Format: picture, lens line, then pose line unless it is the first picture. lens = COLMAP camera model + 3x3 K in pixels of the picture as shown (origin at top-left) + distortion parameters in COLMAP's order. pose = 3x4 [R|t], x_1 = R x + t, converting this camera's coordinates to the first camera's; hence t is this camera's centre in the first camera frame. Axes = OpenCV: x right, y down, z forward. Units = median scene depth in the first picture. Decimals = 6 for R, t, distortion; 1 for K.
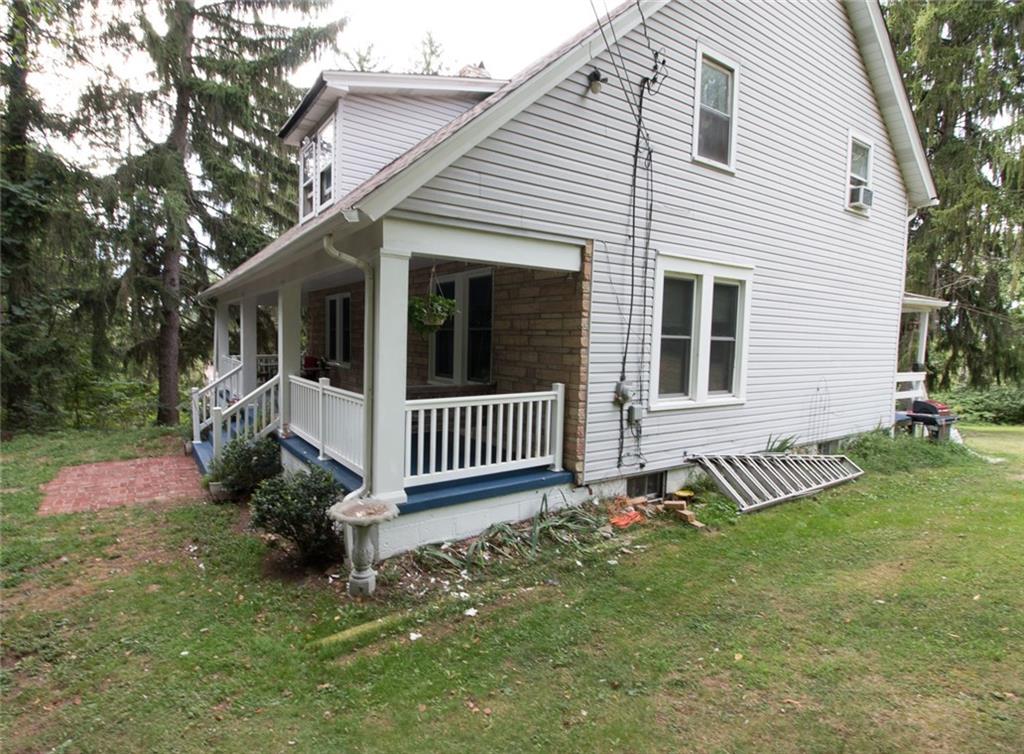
lens RADIAL K [[521.5, 0, 464.7], [0, 521.5, 378.7], [0, 0, 1]] dist [-0.021317, 0.000229]
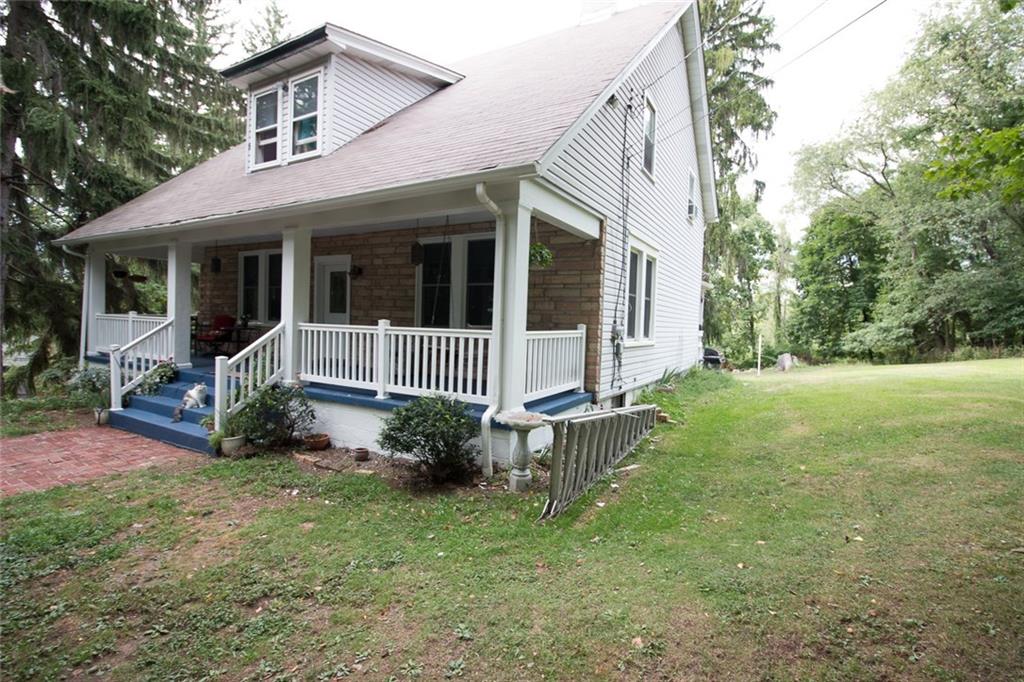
lens RADIAL K [[474.5, 0, 517.4], [0, 474.5, 344.5], [0, 0, 1]] dist [-0.010780, -0.007224]
pose [[0.883894, -0.012157, 0.467529, -0.482743], [0.021268, 0.999673, -0.014214, 0.067979], [-0.467203, 0.022507, 0.883863, 0.033709]]
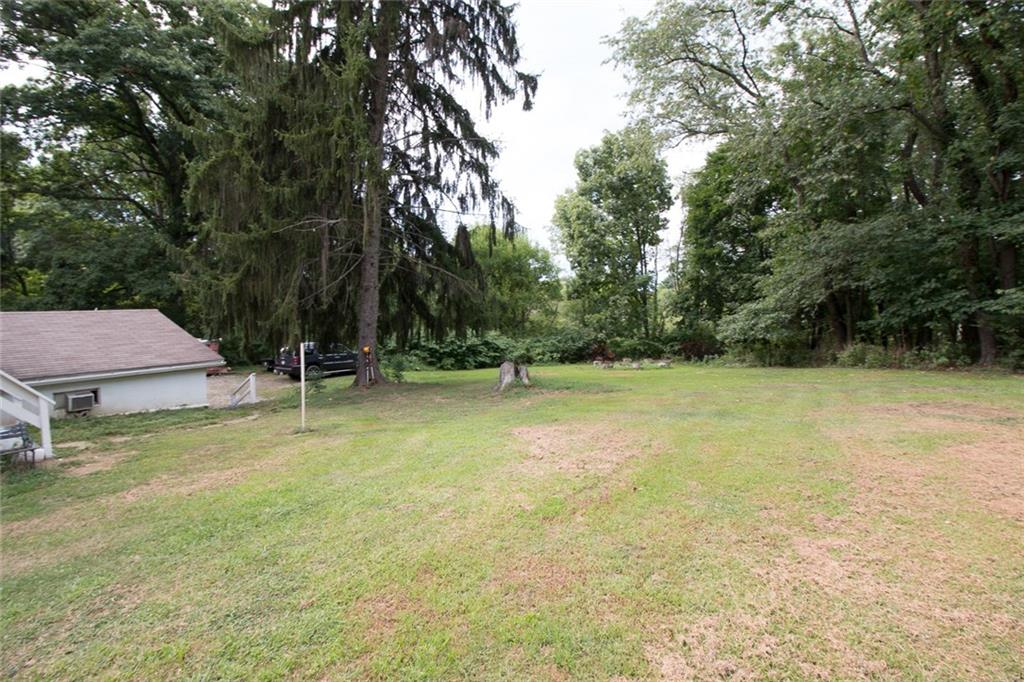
lens RADIAL K [[474.5, 0, 511.1], [0, 474.5, 339.7], [0, 0, 1]] dist [-0.010780, -0.007224]
pose [[0.885908, -0.033491, 0.462651, 2.816148], [0.016808, 0.999053, 0.040137, -0.083357], [-0.463557, -0.027781, 0.885632, 0.513867]]
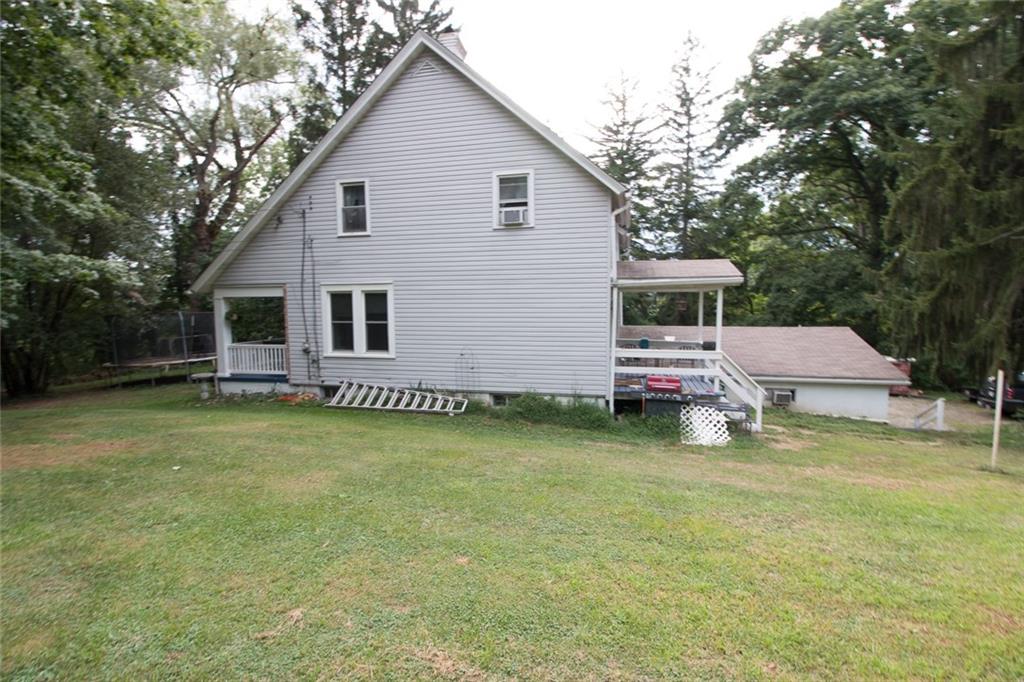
lens RADIAL K [[474.5, 0, 514.3], [0, 474.5, 345.9], [0, 0, 1]] dist [-0.010780, -0.007224]
pose [[0.706987, 0.044128, -0.705849, 2.891491], [-0.032809, 0.999023, 0.029594, -0.084540], [0.706465, 0.002236, 0.707744, 0.206499]]
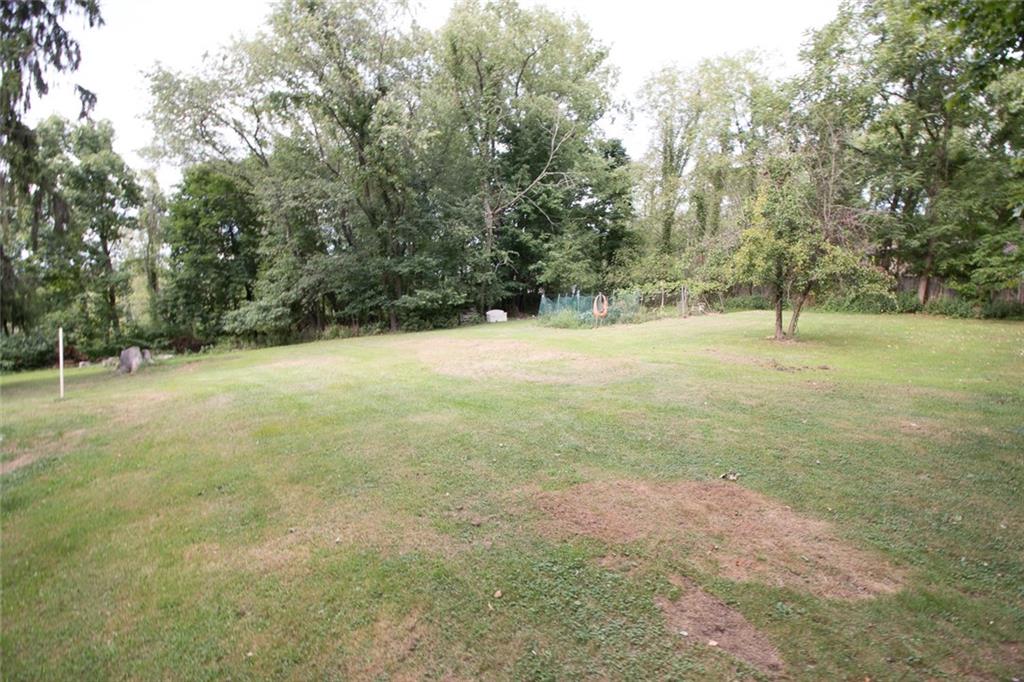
lens RADIAL K [[474.5, 0, 511.2], [0, 474.5, 339.9], [0, 0, 1]] dist [-0.010780, -0.007224]
pose [[-0.041616, -0.071022, 0.996606, 0.668932], [0.033690, 0.996803, 0.072443, -0.047480], [-0.998565, 0.036591, -0.039090, 0.416064]]
